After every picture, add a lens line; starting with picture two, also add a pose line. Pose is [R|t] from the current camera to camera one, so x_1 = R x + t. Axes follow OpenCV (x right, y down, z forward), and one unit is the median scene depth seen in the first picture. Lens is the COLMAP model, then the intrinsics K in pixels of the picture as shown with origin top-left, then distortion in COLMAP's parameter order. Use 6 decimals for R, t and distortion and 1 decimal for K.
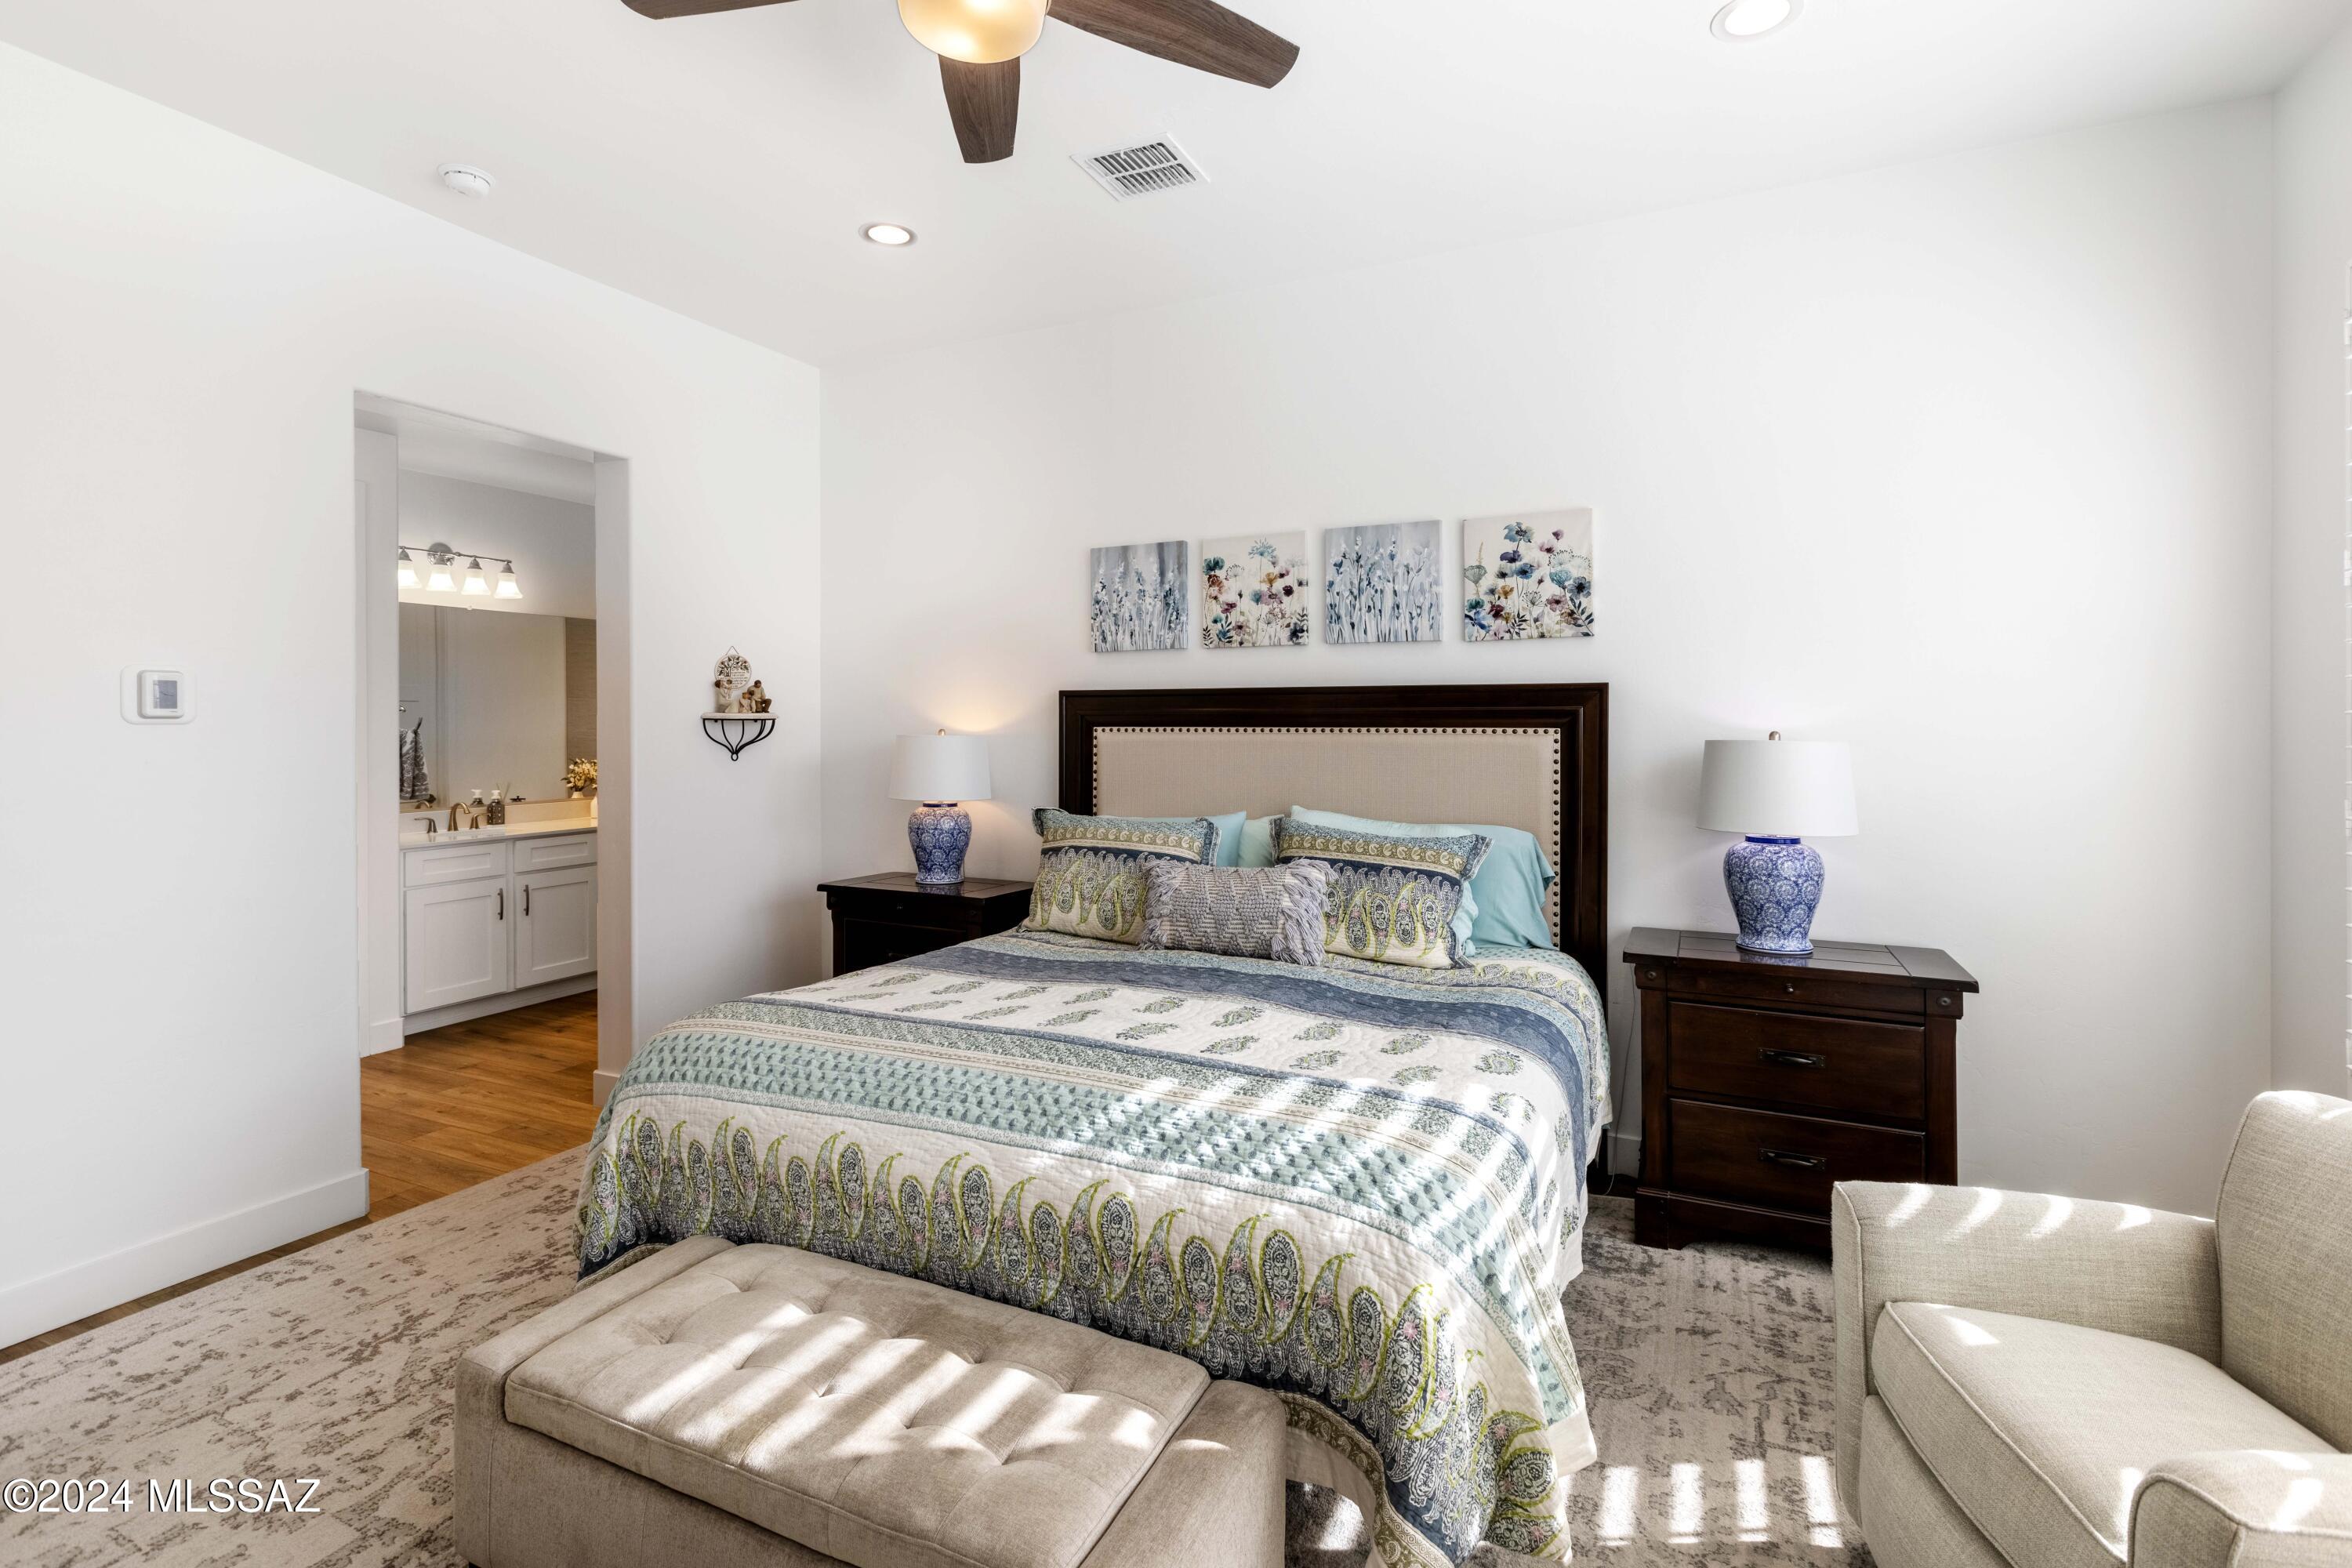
lens RADIAL K [[1072.4, 0, 1202.5], [0, 1072.4, 723.0], [0, 0, 1]] dist [-0.001856, 0.000095]
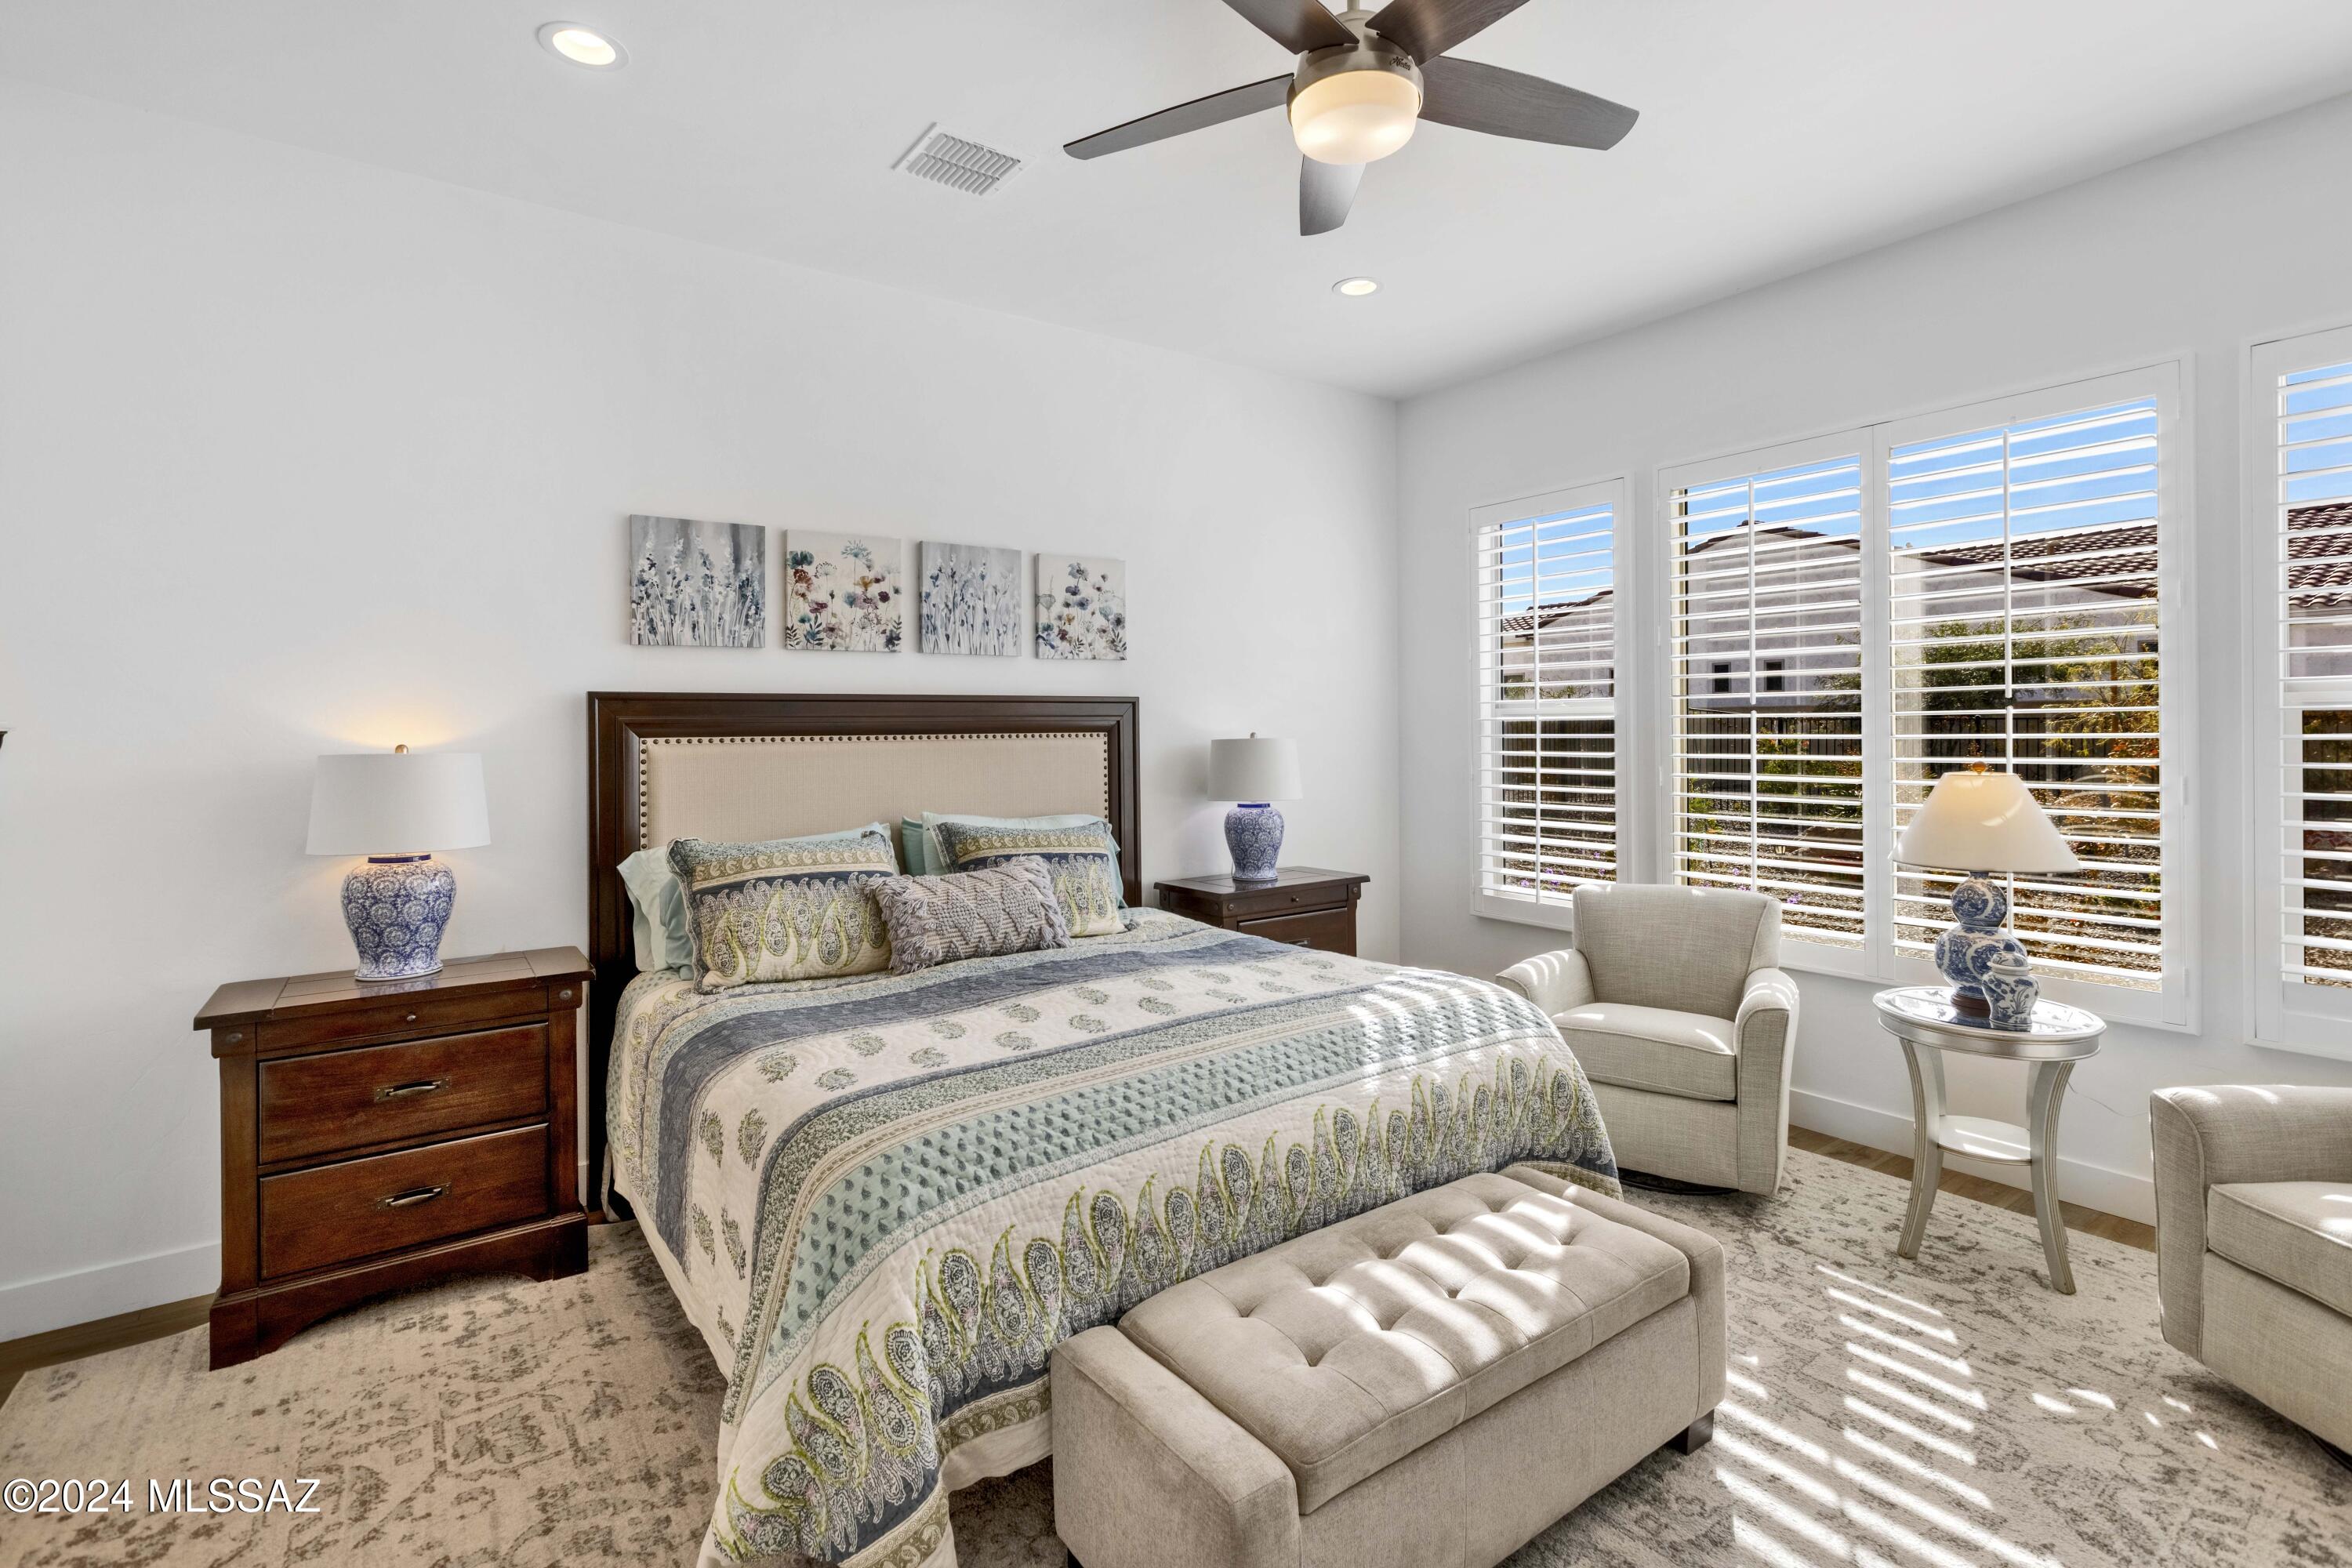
lens RADIAL K [[1072.4, 0, 1150.3], [0, 1072.4, 726.1], [0, 0, 1]] dist [-0.001856, 0.000095]
pose [[0.510126, -0.005038, 0.860085, -0.697599], [0.009617, 0.999954, 0.000153, -0.002004], [-0.860046, 0.008194, 0.510151, 0.308893]]
